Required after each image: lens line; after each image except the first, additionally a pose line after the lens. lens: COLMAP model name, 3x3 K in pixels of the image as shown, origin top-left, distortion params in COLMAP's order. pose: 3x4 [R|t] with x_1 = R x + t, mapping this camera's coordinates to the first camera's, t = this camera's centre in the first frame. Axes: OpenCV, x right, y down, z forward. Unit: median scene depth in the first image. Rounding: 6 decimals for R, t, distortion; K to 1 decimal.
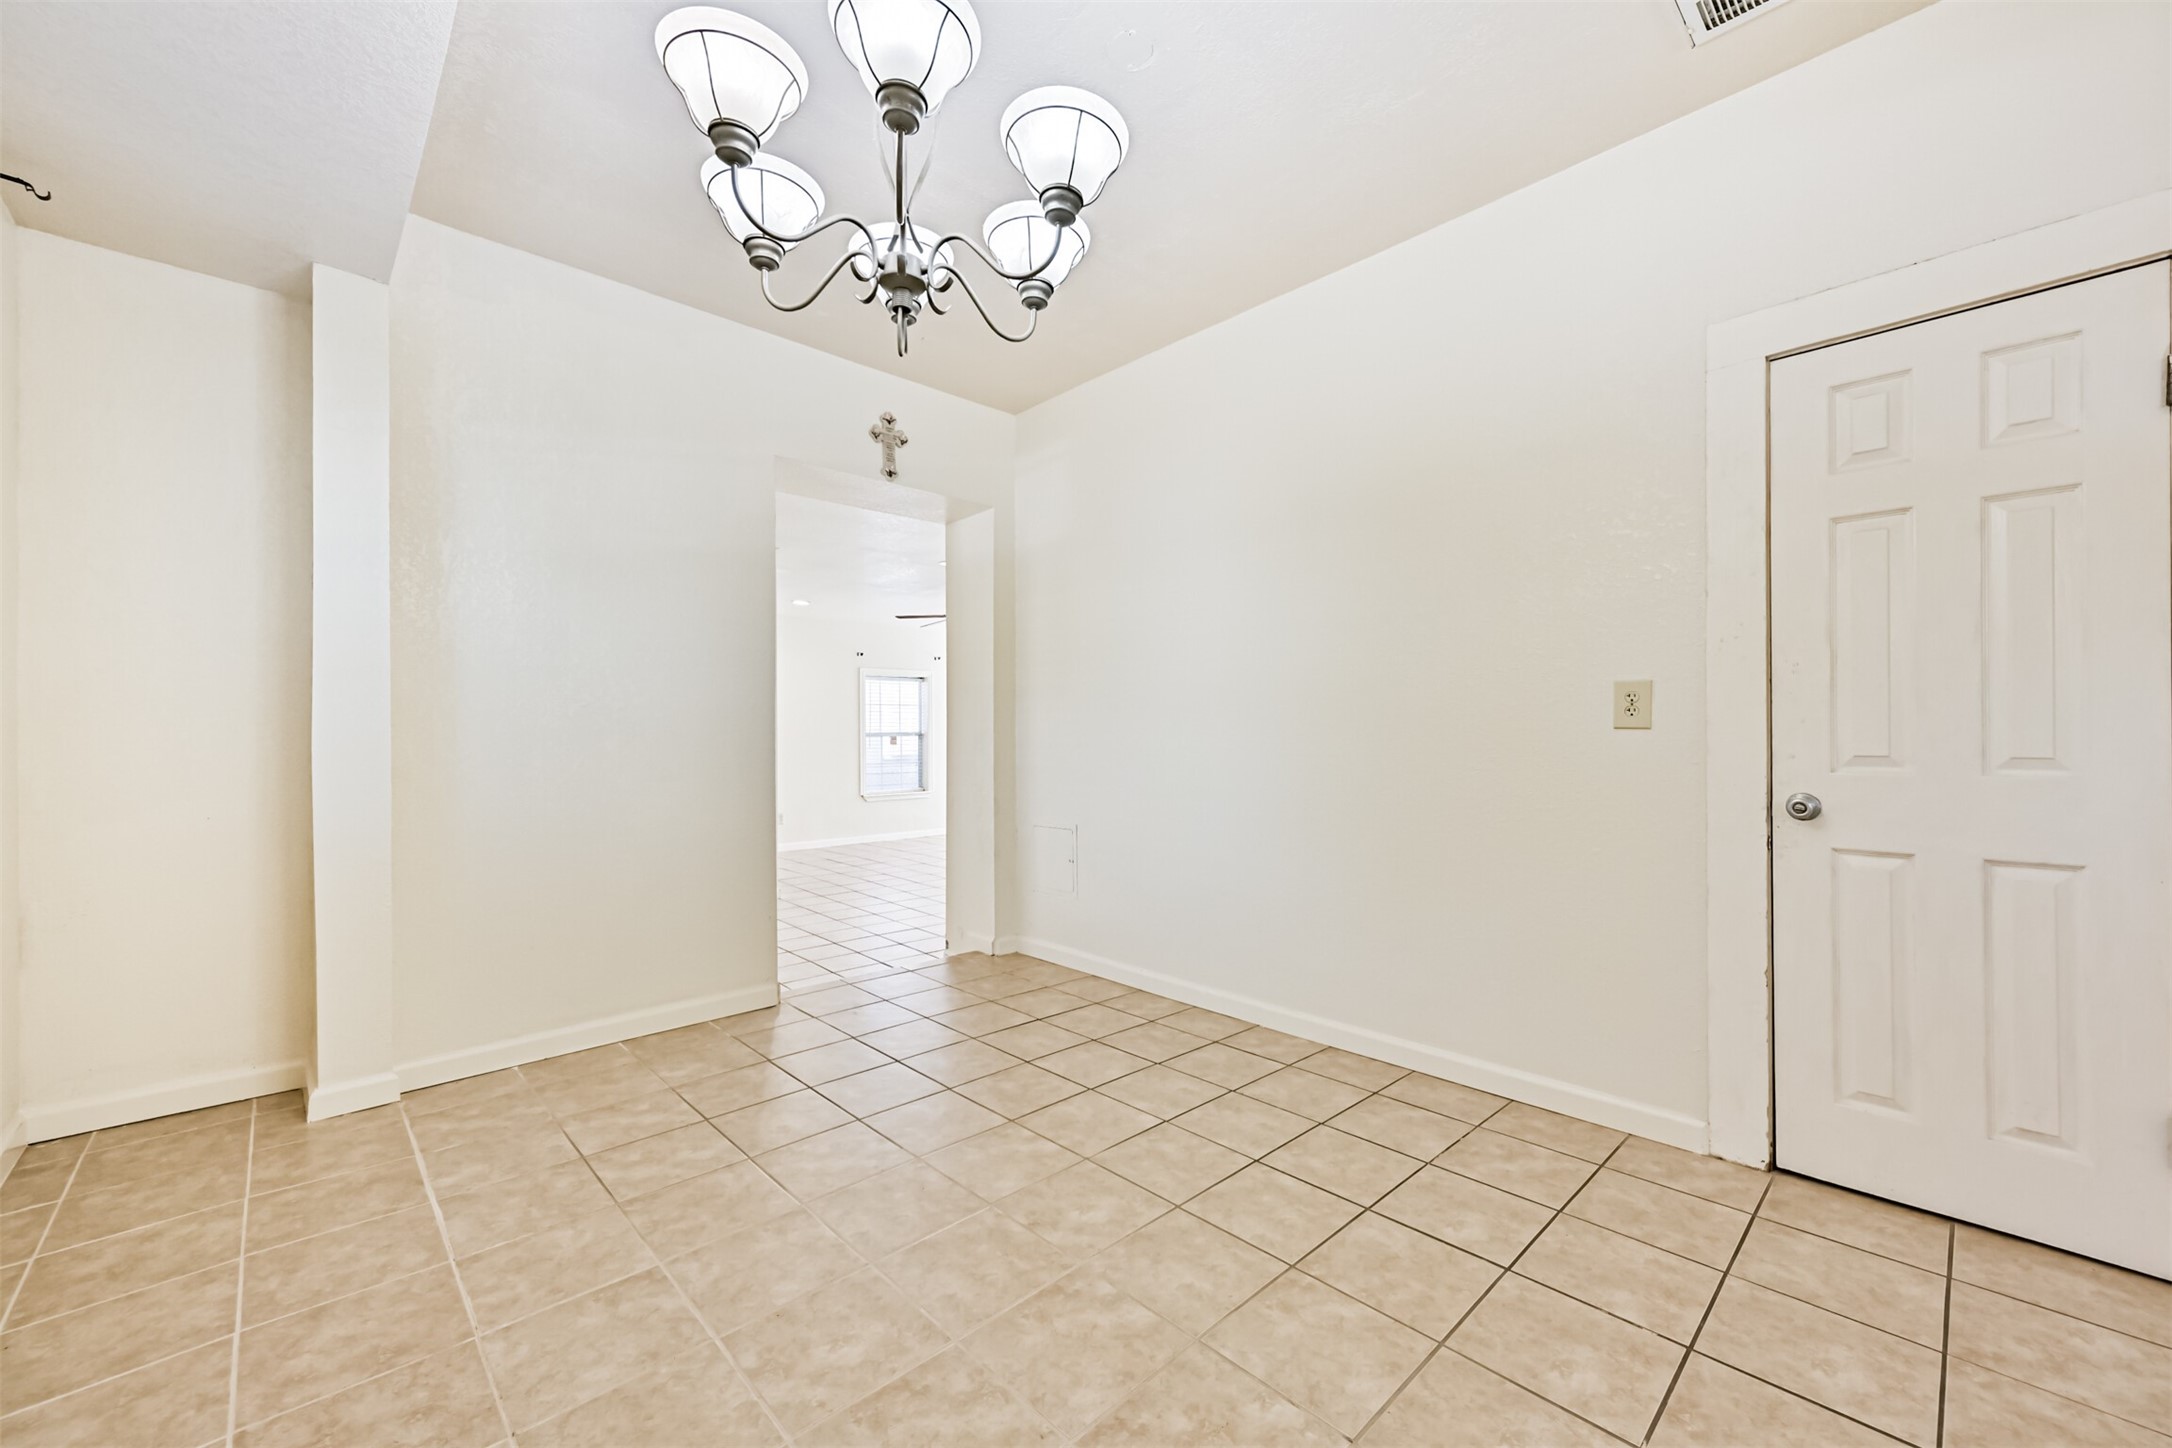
lens RADIAL K [[858.4, 0, 1081.4], [0, 858.4, 729.5], [0, 0, 1]] dist [0.012780, 0.000283]
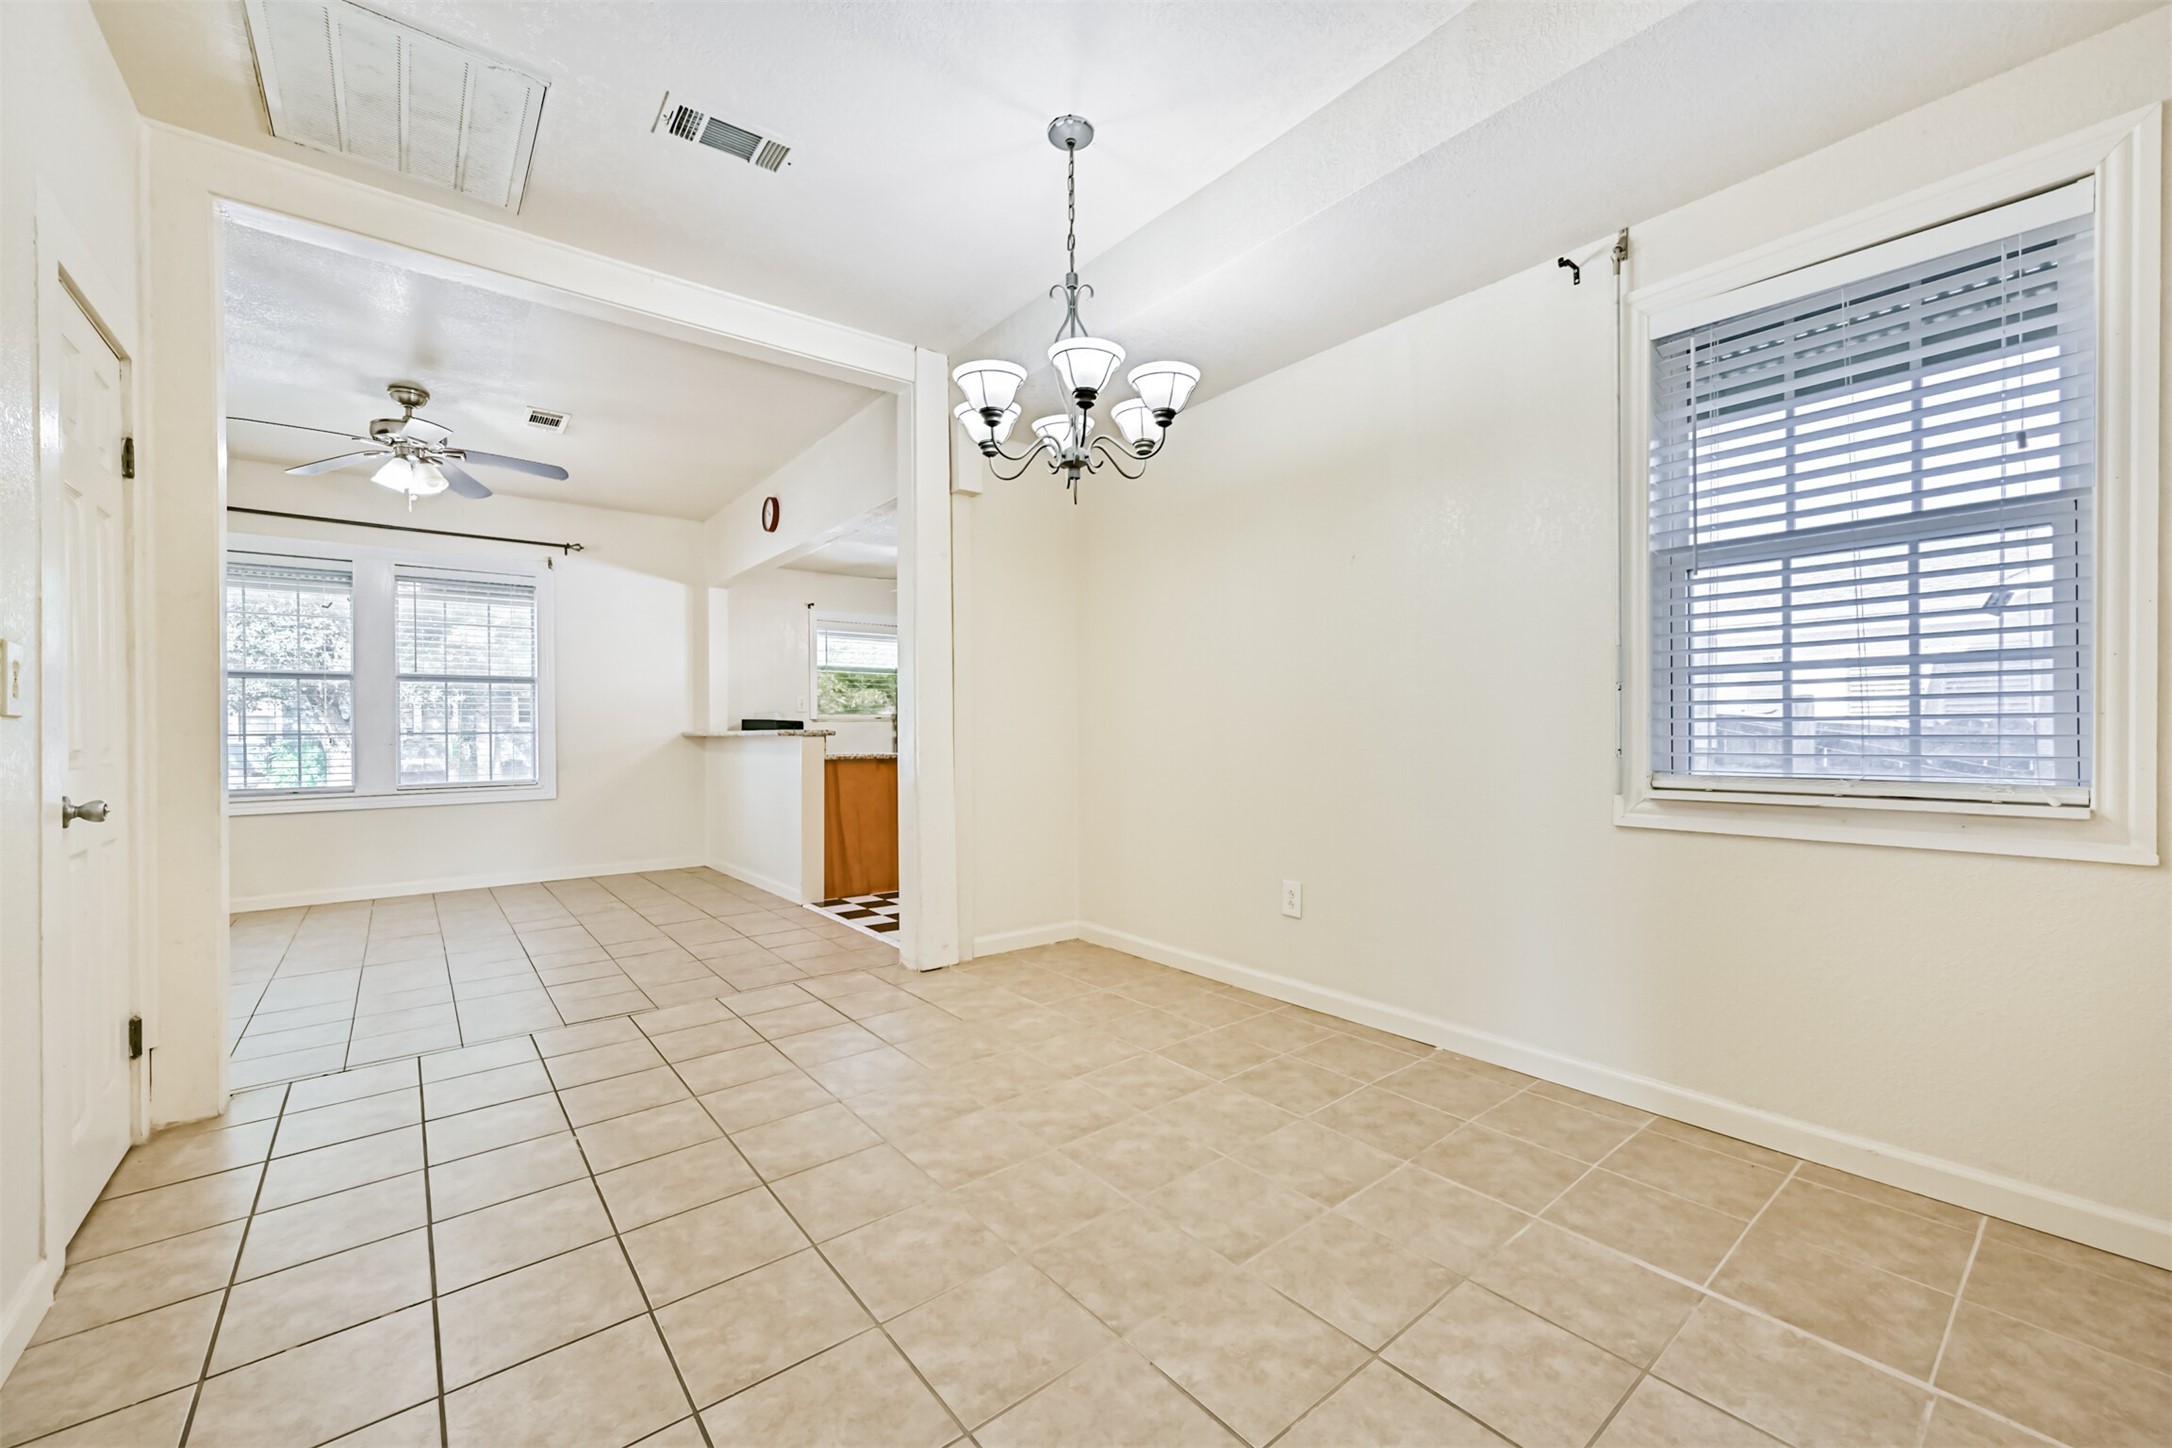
lens RADIAL K [[858.4, 0, 1082.5], [0, 858.4, 728.6], [0, 0, 1]] dist [0.012780, 0.000283]
pose [[-0.996480, 0.011669, 0.083020, -0.269650], [0.011630, 0.999932, -0.000958, 0.019377], [-0.083025, 0.000011, -0.996547, 2.036325]]
